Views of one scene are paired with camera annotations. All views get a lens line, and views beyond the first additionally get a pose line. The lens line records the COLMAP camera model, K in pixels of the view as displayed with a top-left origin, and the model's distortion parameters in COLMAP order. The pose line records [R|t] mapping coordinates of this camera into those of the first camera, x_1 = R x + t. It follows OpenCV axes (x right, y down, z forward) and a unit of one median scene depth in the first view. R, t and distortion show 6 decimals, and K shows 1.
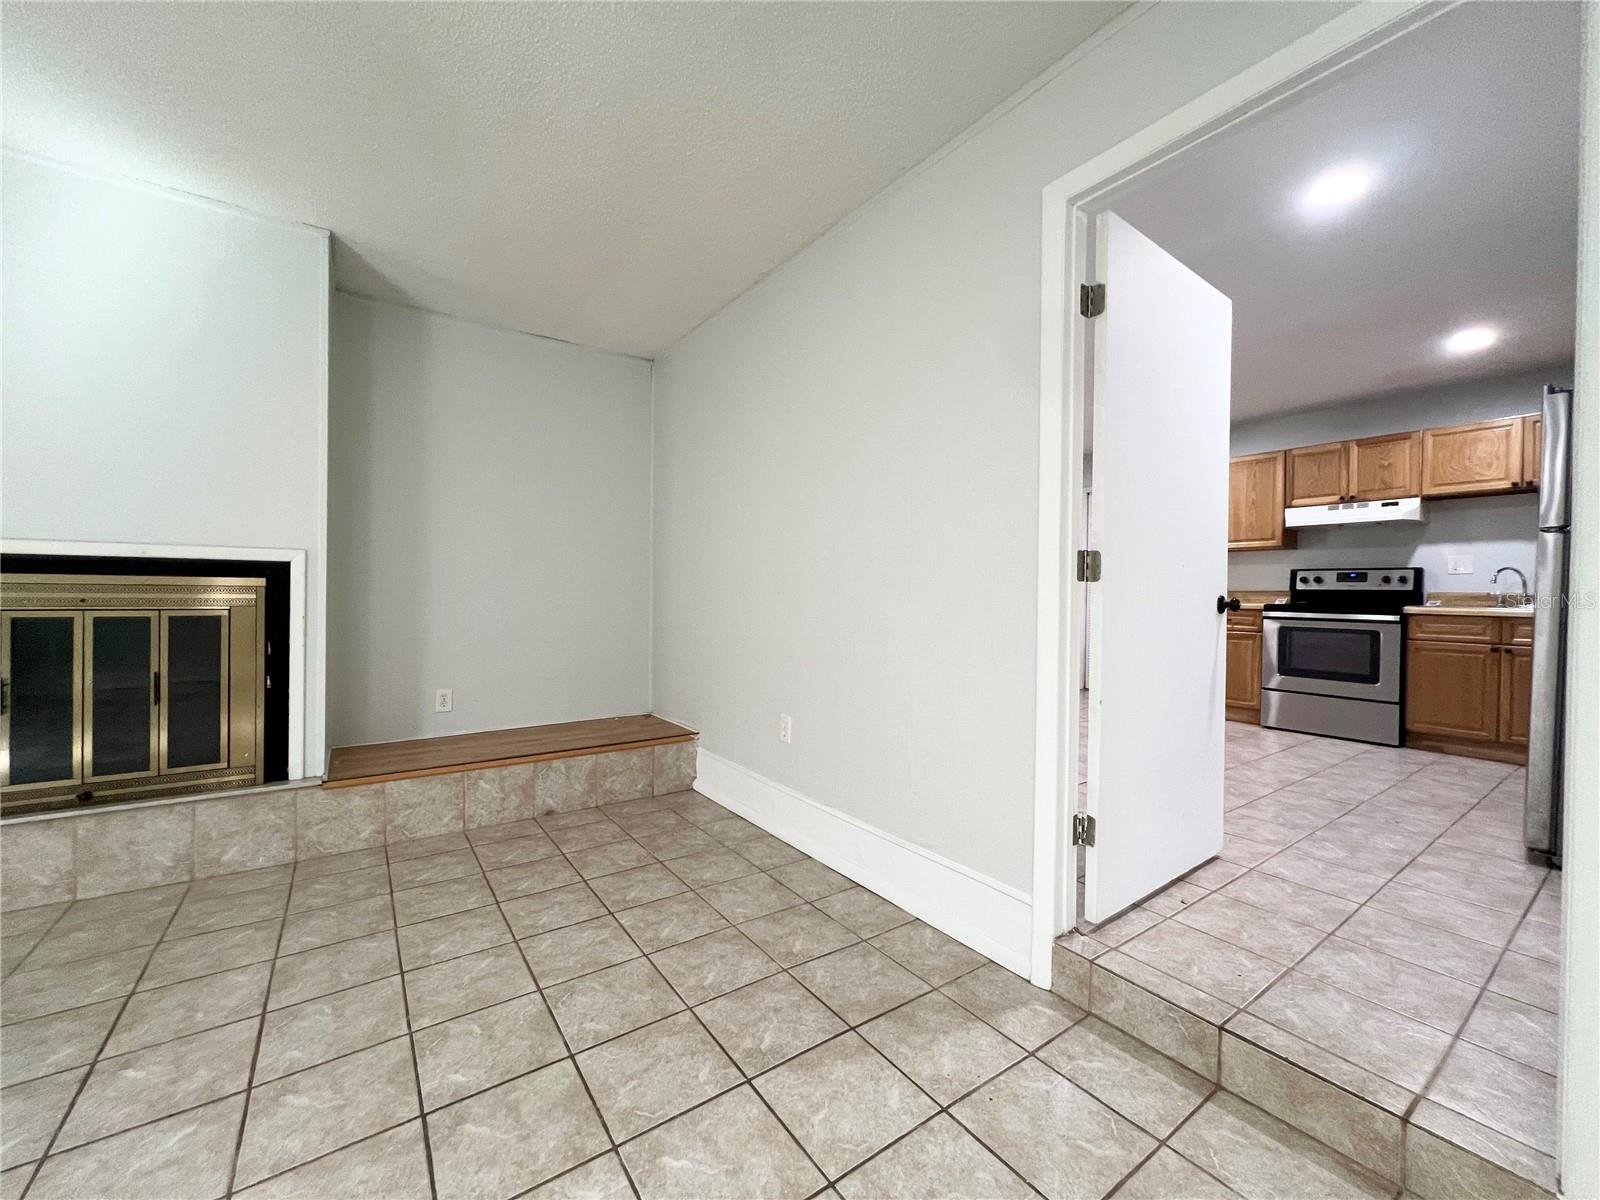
lens RADIAL K [[637.3, 0, 799.3], [0, 637.3, 598.9], [0, 0, 1]] dist [-0.000678, 0.000541]
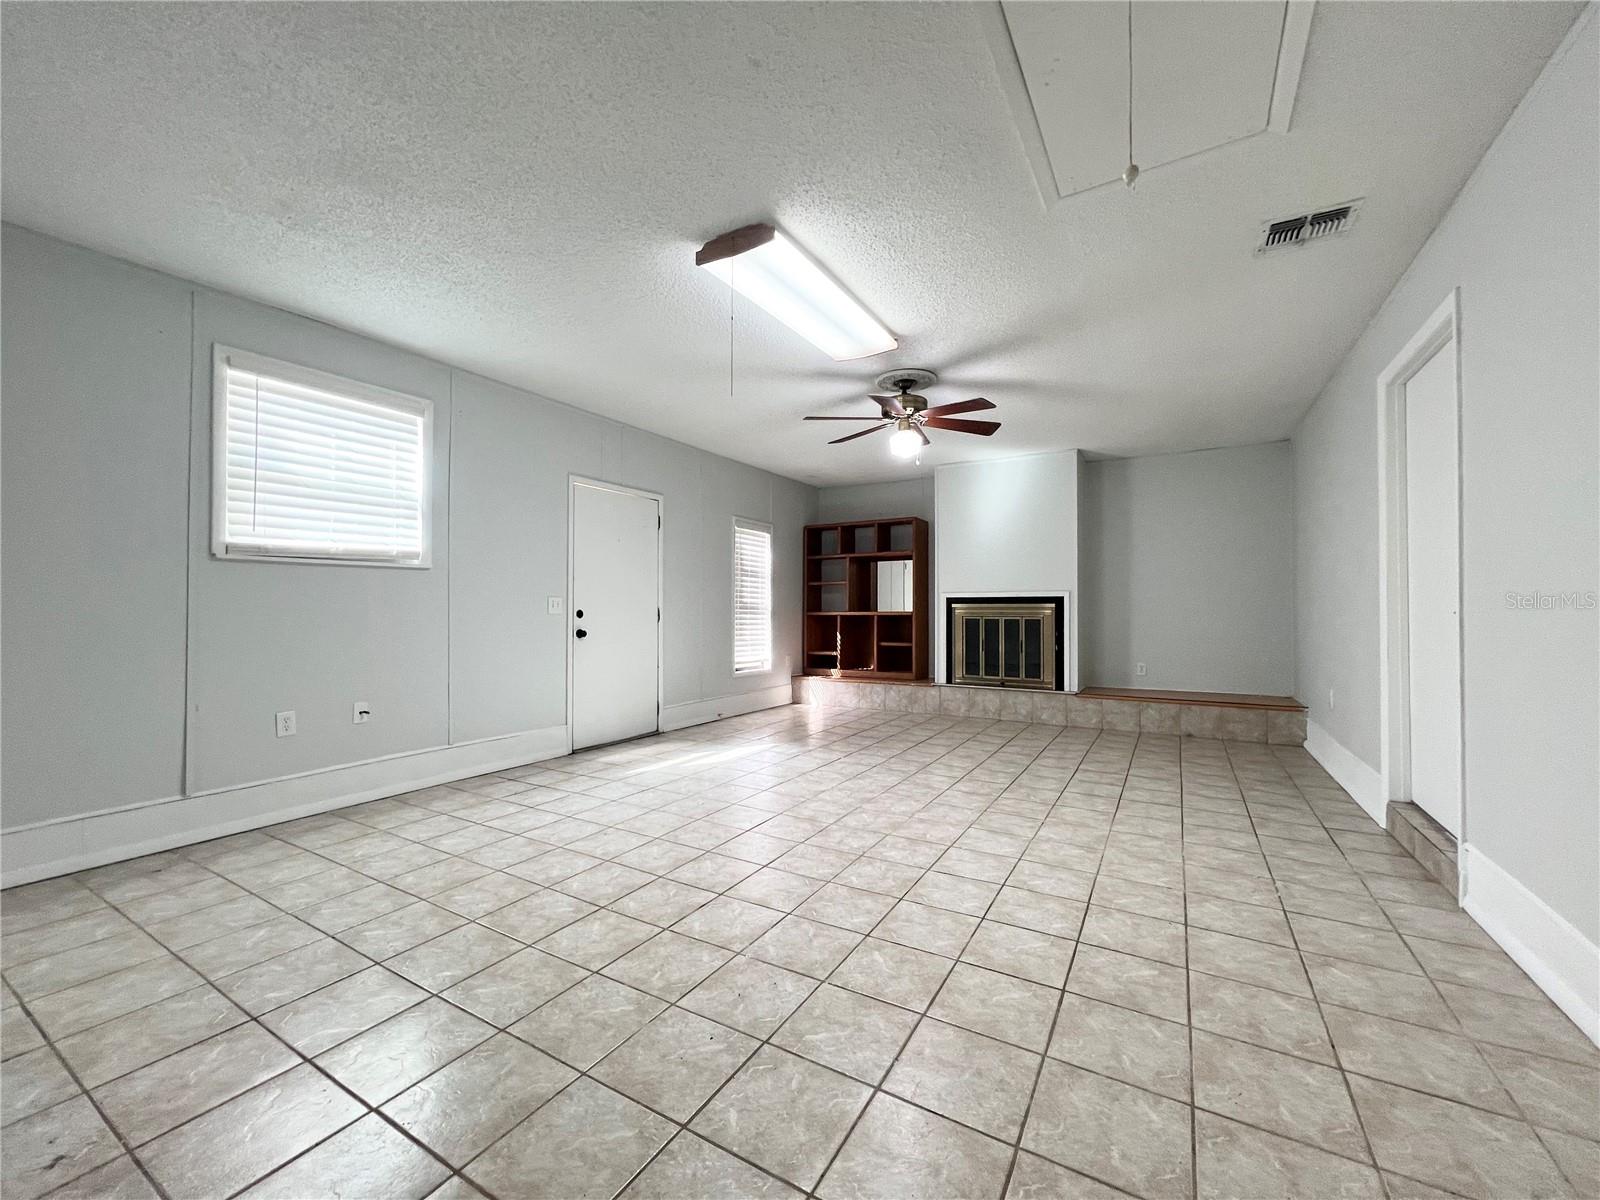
lens RADIAL K [[637.3, 0, 799.3], [0, 637.3, 598.9], [0, 0, 1]] dist [-0.000678, 0.000541]
pose [[0.409797, -0.024789, -0.911840, 0.952994], [-0.003026, 0.999588, -0.028535, 0.020628], [0.912172, 0.014453, 0.409553, -0.857830]]
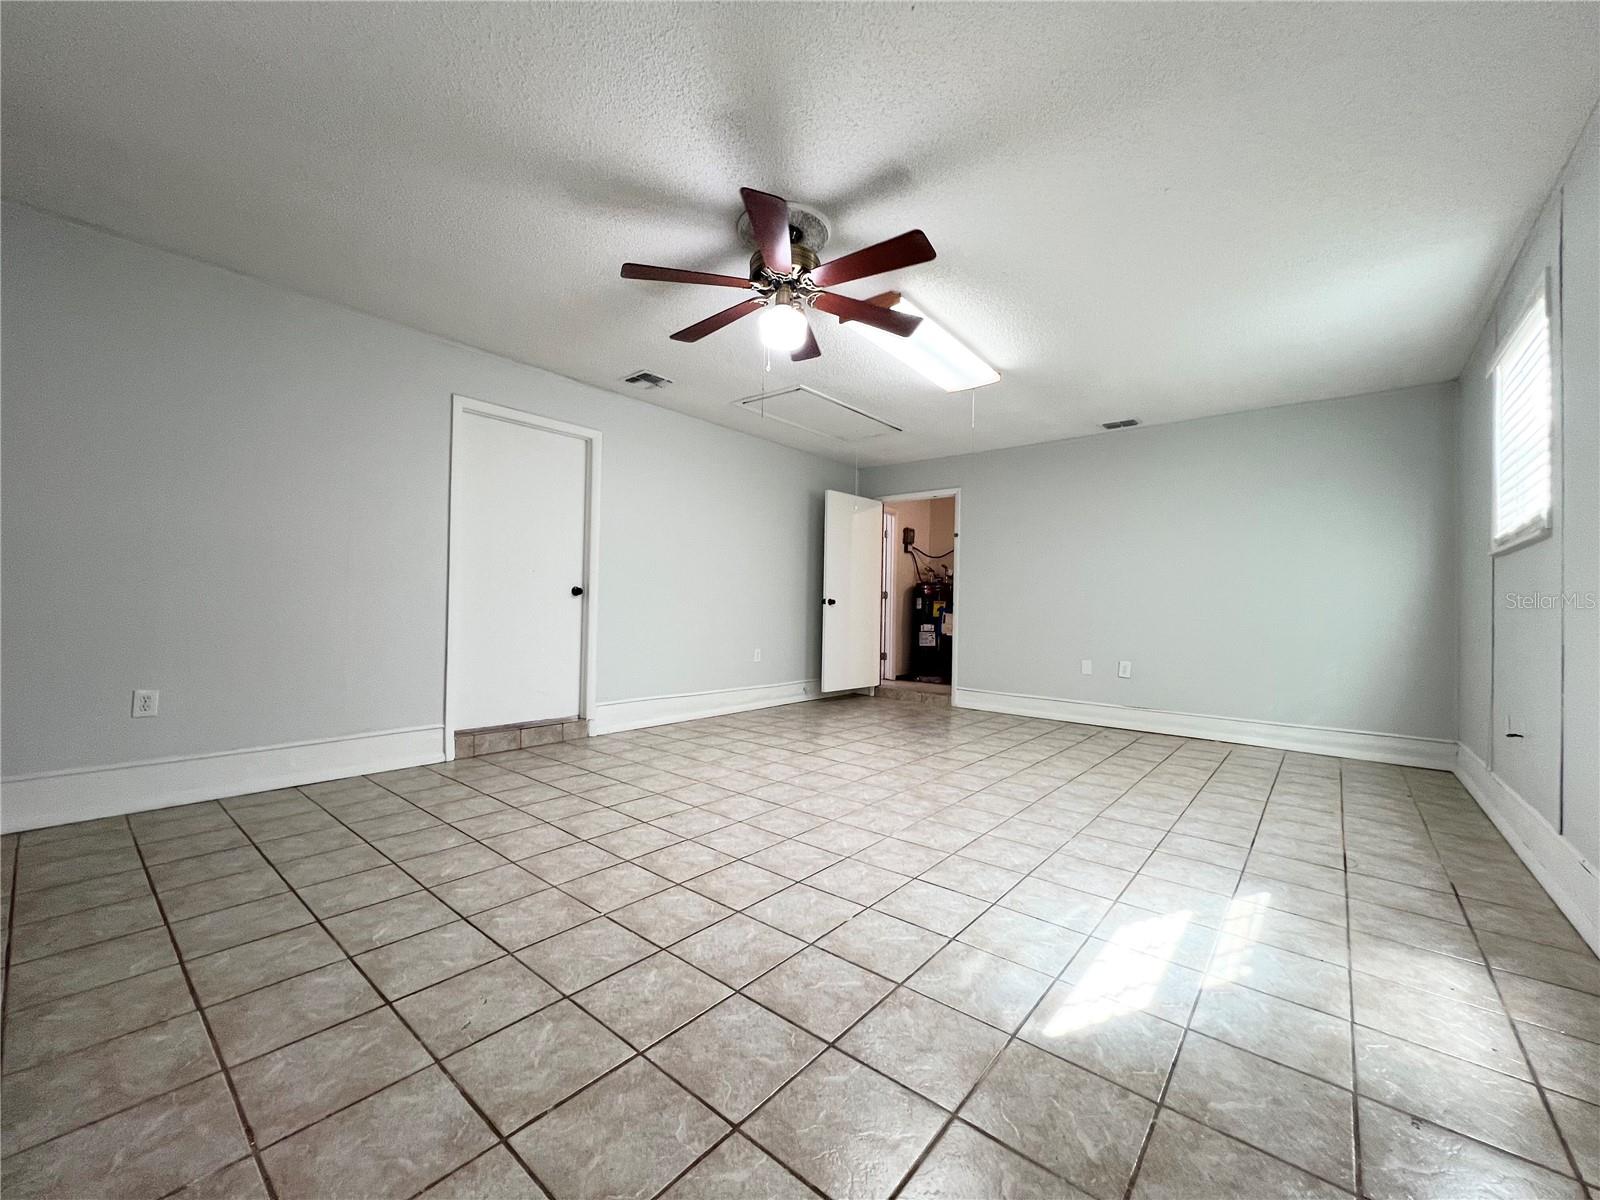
lens RADIAL K [[637.3, 0, 799.3], [0, 637.3, 598.9], [0, 0, 1]] dist [-0.000678, 0.000541]
pose [[-0.257014, -0.004244, 0.966398, -1.447449], [-0.017067, 0.999854, -0.000148, 0.023200], [-0.966257, -0.016532, -0.257049, 0.293931]]
